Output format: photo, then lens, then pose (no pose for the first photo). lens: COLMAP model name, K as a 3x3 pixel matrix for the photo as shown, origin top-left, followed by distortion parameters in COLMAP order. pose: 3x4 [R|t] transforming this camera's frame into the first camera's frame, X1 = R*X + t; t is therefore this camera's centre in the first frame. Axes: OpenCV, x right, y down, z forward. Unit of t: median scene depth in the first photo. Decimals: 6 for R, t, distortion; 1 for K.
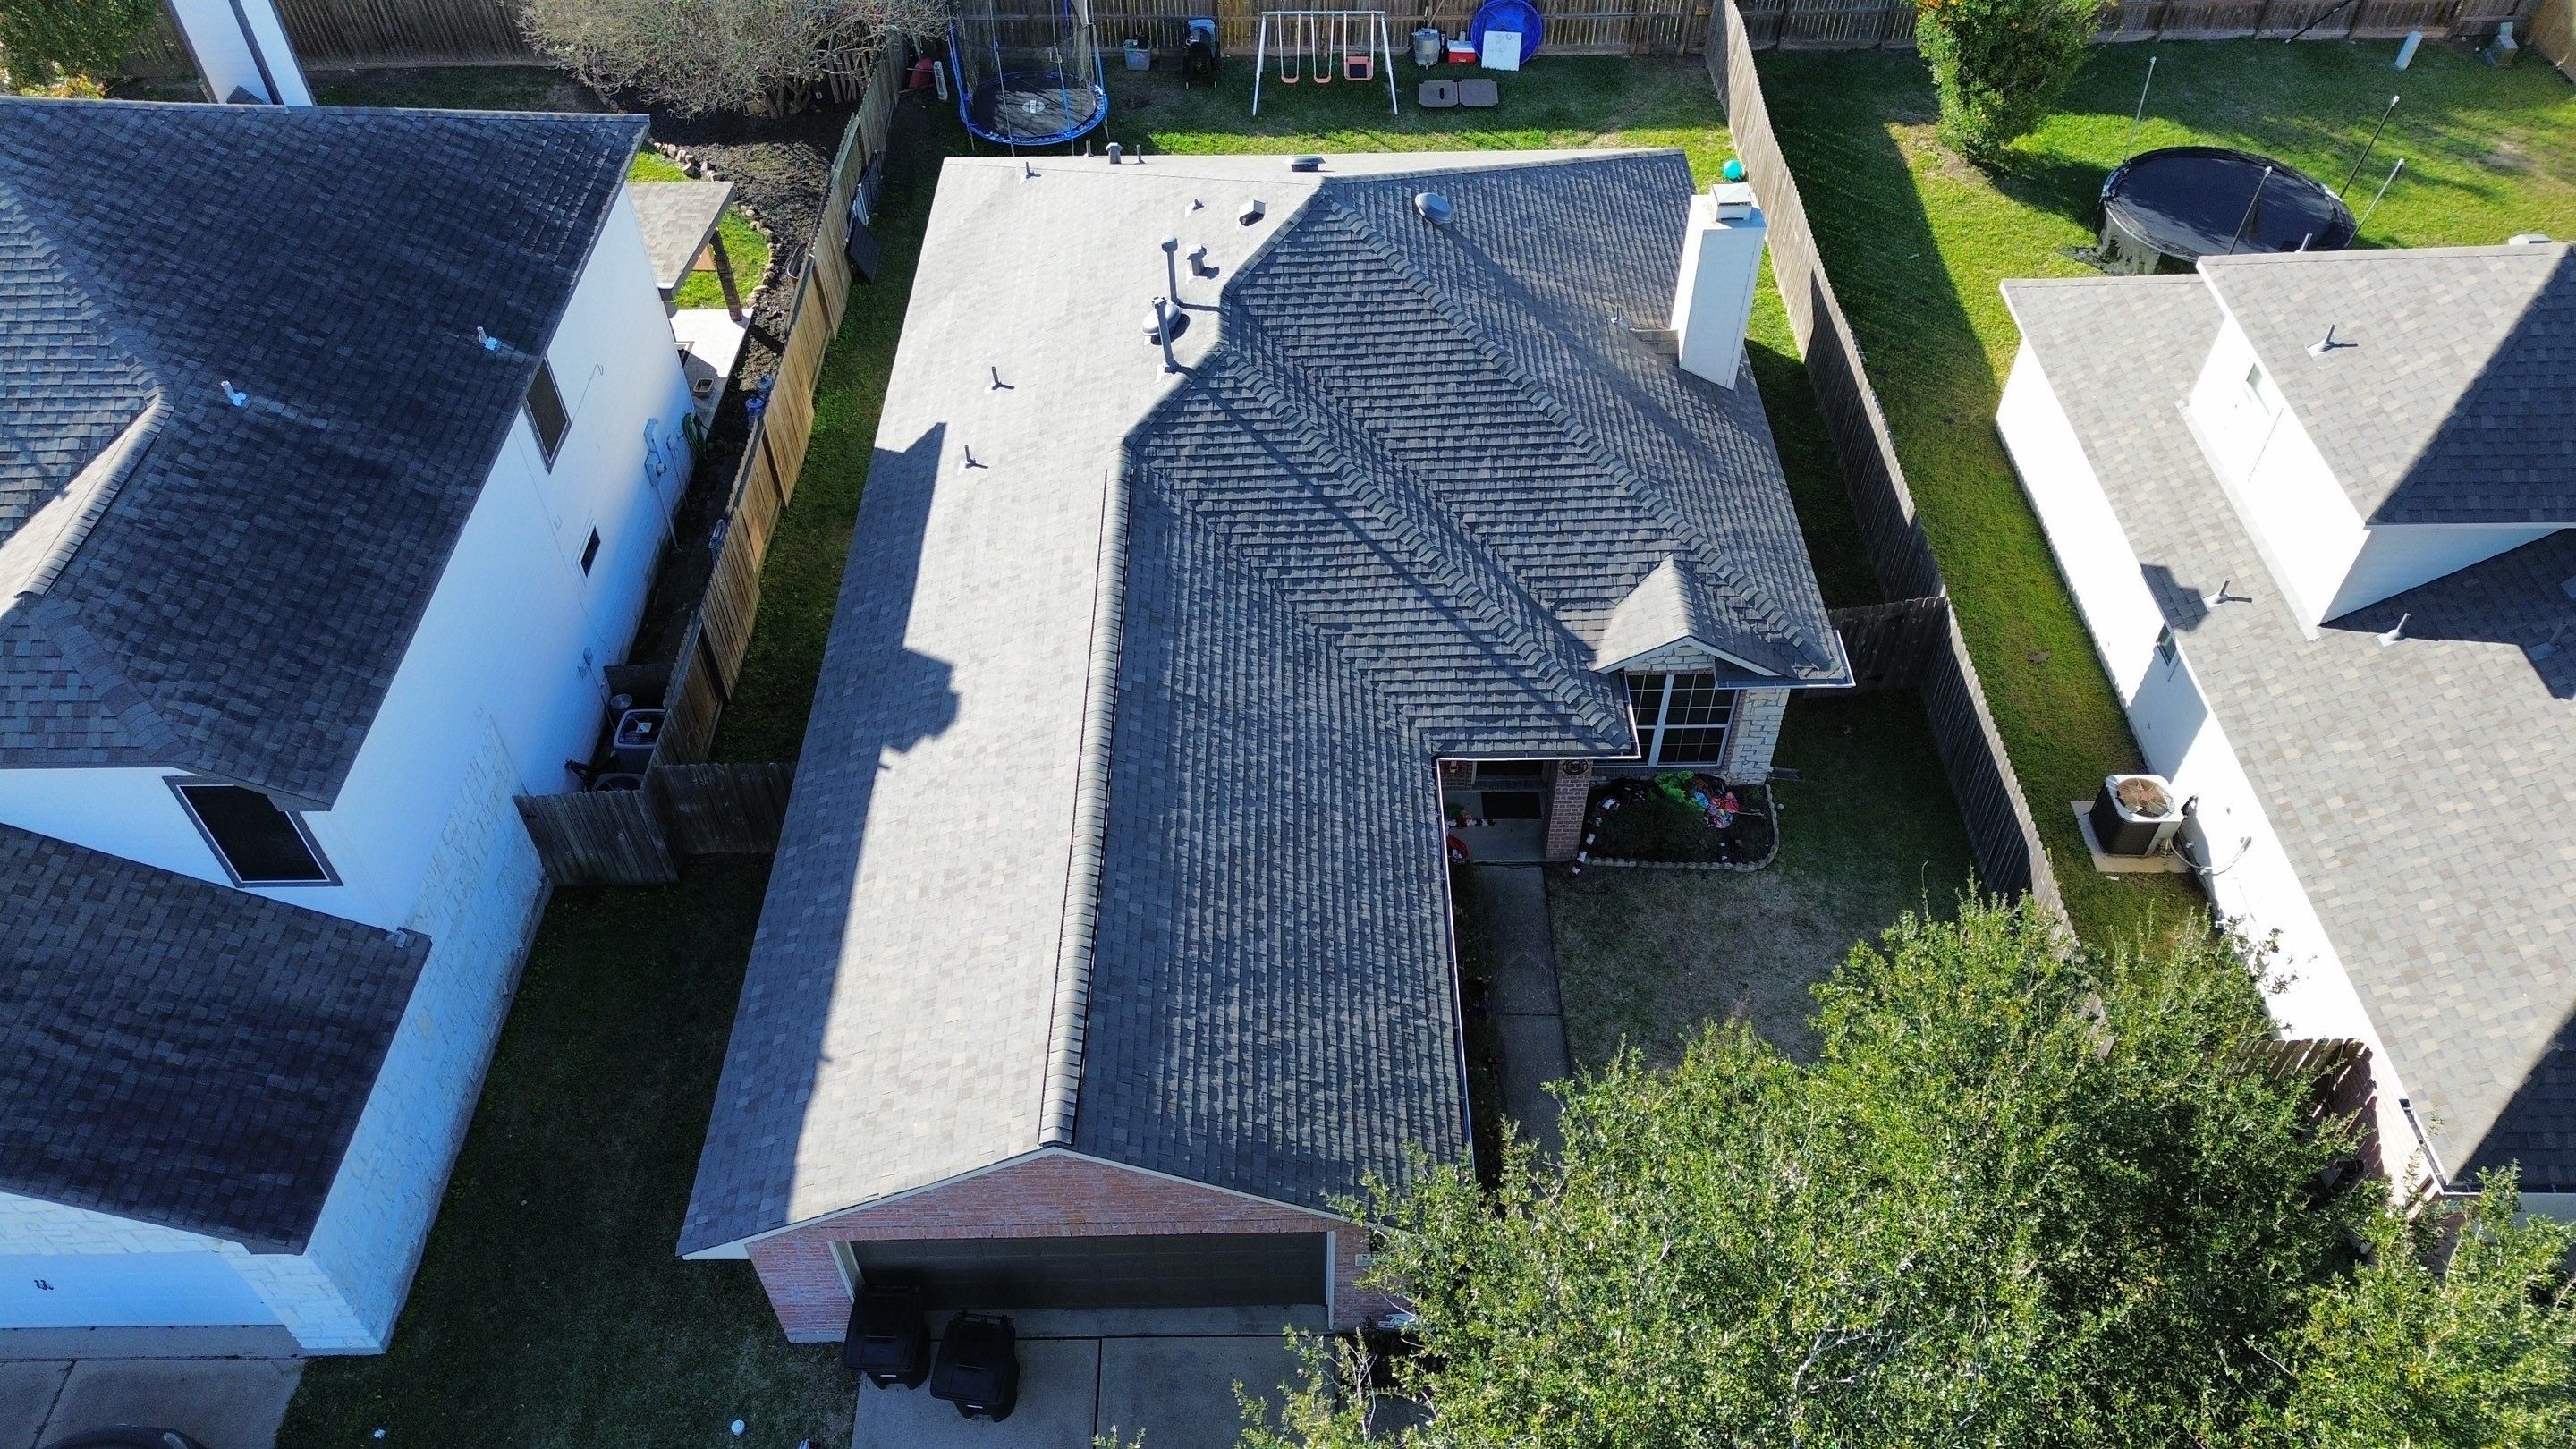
lens RADIAL K [[1829.5, 0, 1285.3], [0, 1829.5, 723.7], [0, 0, 1]] dist [0.079658, -0.077332]
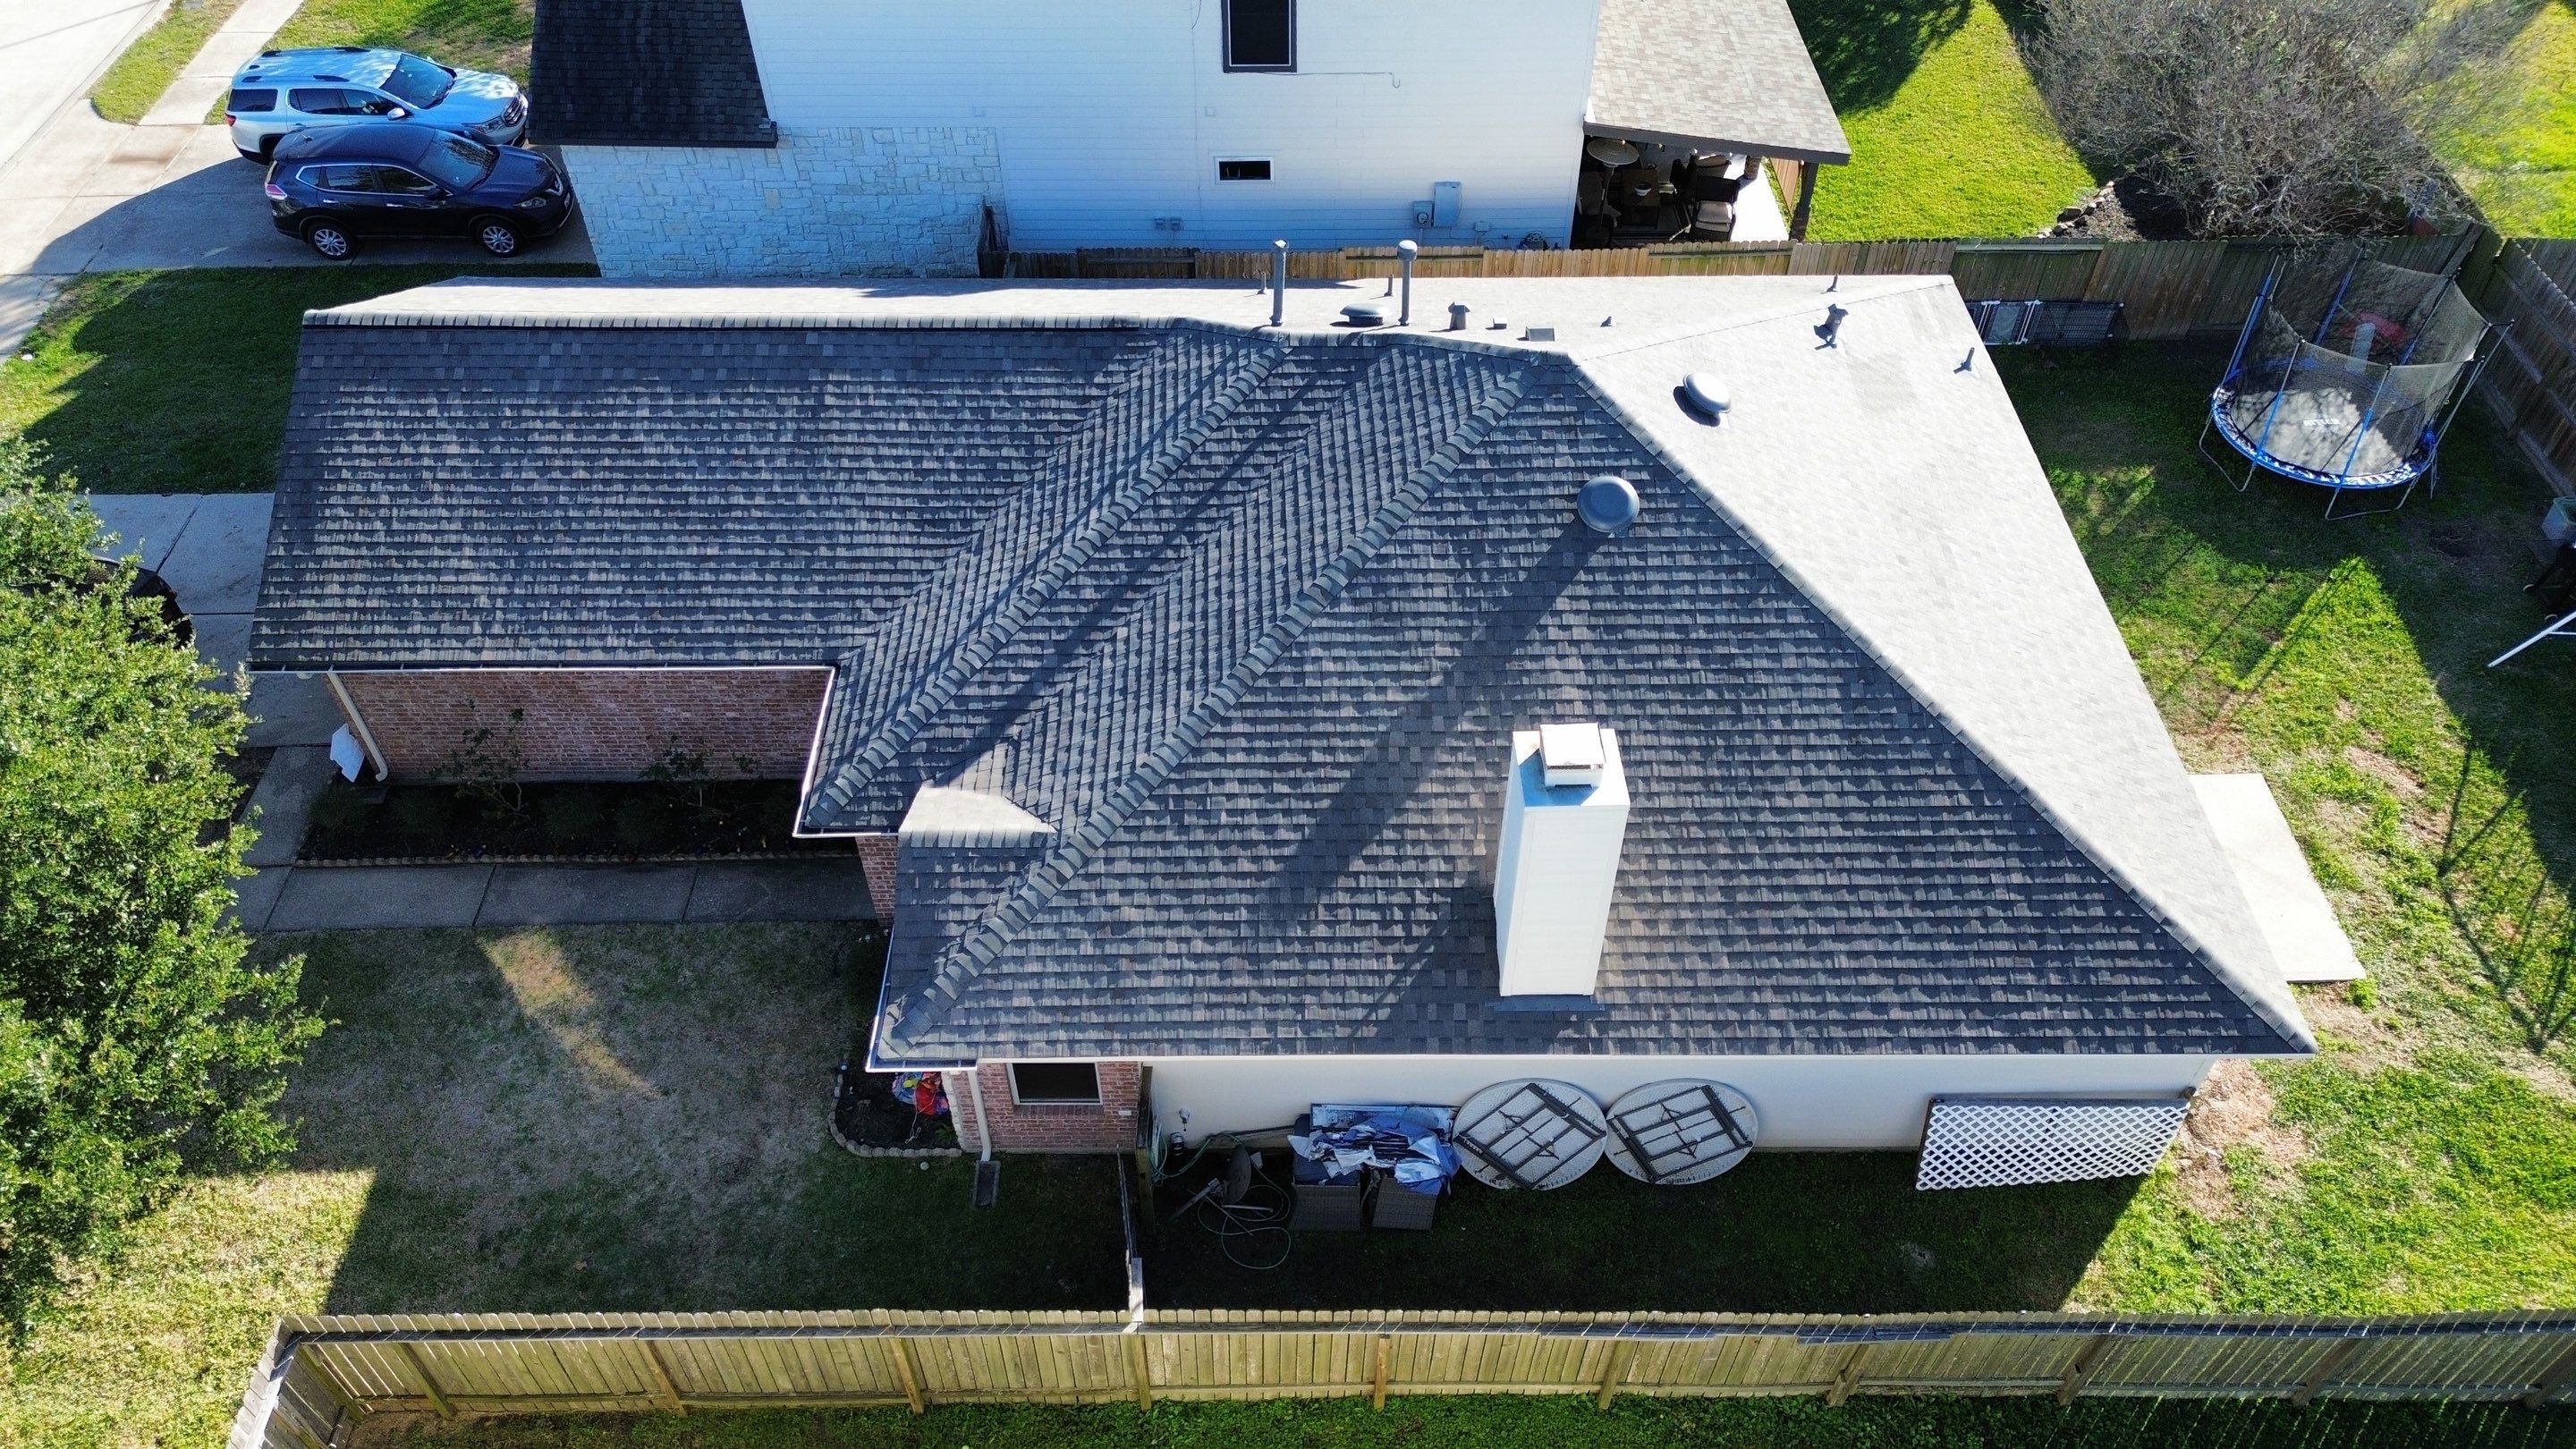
lens RADIAL K [[1829.5, 0, 1292.5], [0, 1829.5, 716.1], [0, 0, 1]] dist [0.079658, -0.077332]
pose [[0.002521, 0.723708, -0.690102, 0.705770], [-0.721314, 0.479286, 0.499991, -0.569550], [0.692604, 0.496520, 0.523229, 0.661306]]
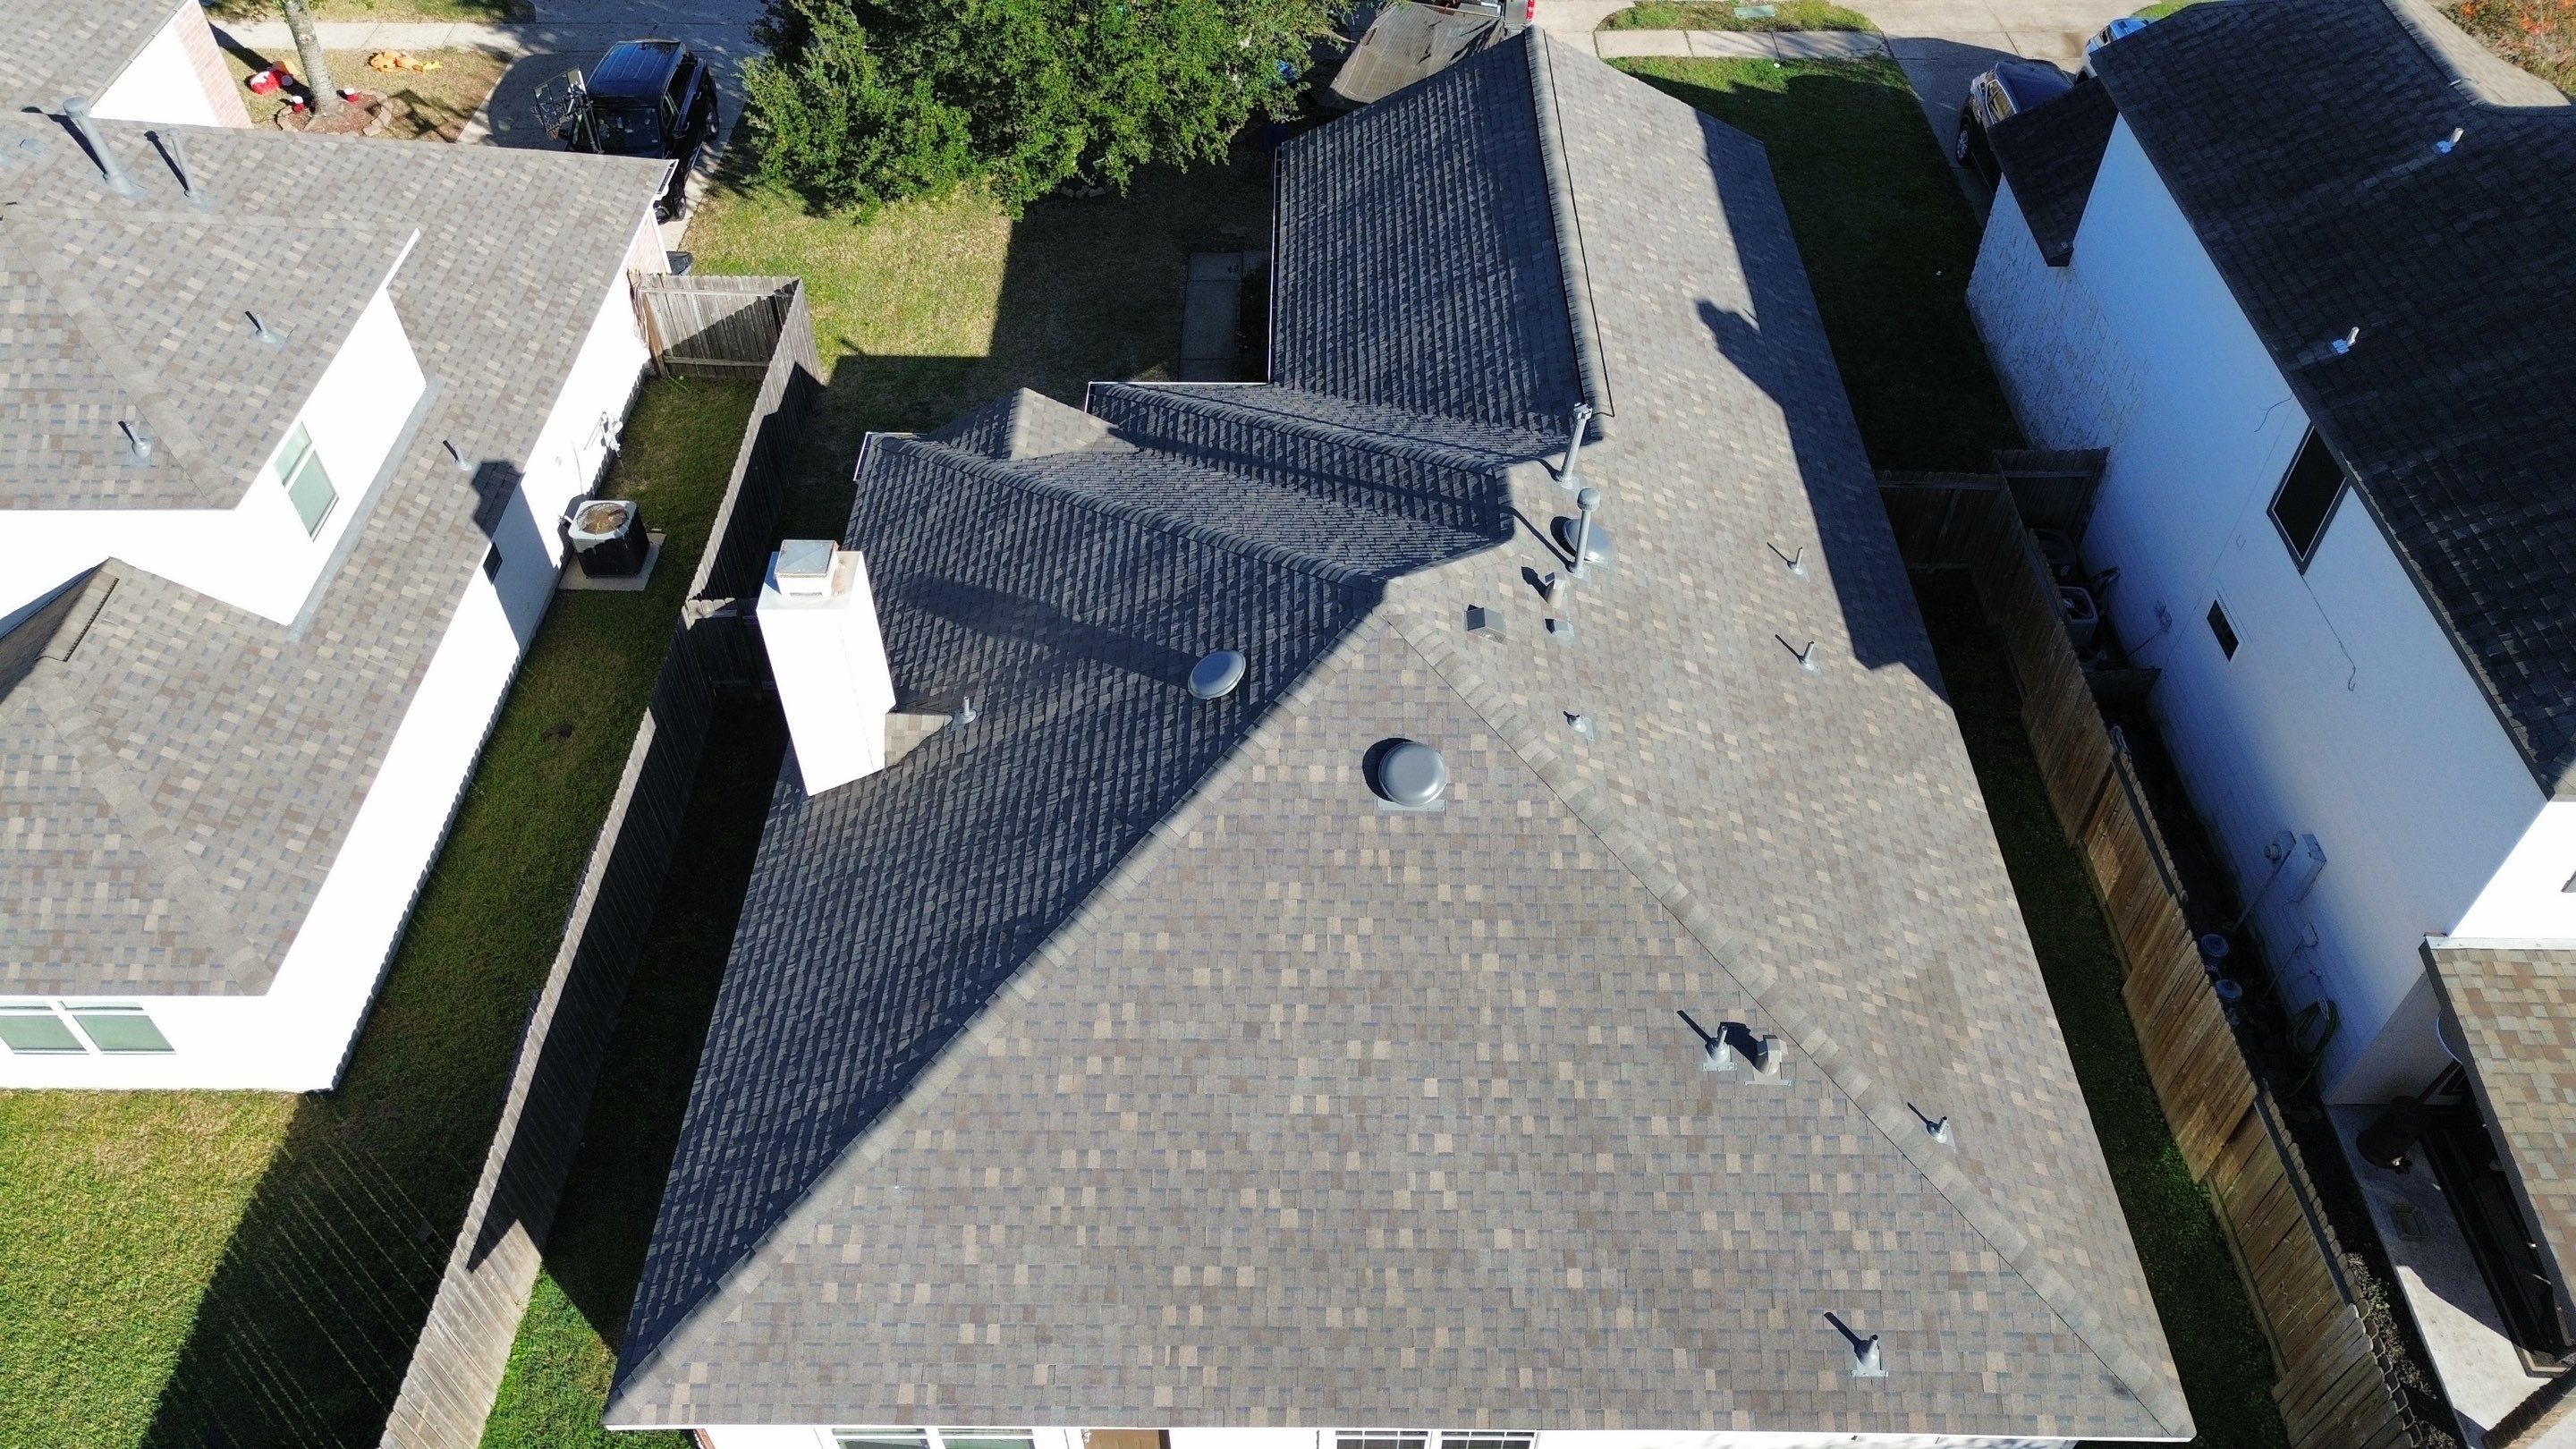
lens RADIAL K [[1829.5, 0, 1296.1], [0, 1829.5, 723.5], [0, 0, 1]] dist [0.079658, -0.077332]
pose [[-0.999885, -0.004069, 0.014581, 0.047490], [0.014723, -0.037340, 0.999194, -1.066313], [-0.003522, 0.999294, 0.037396, 1.118092]]
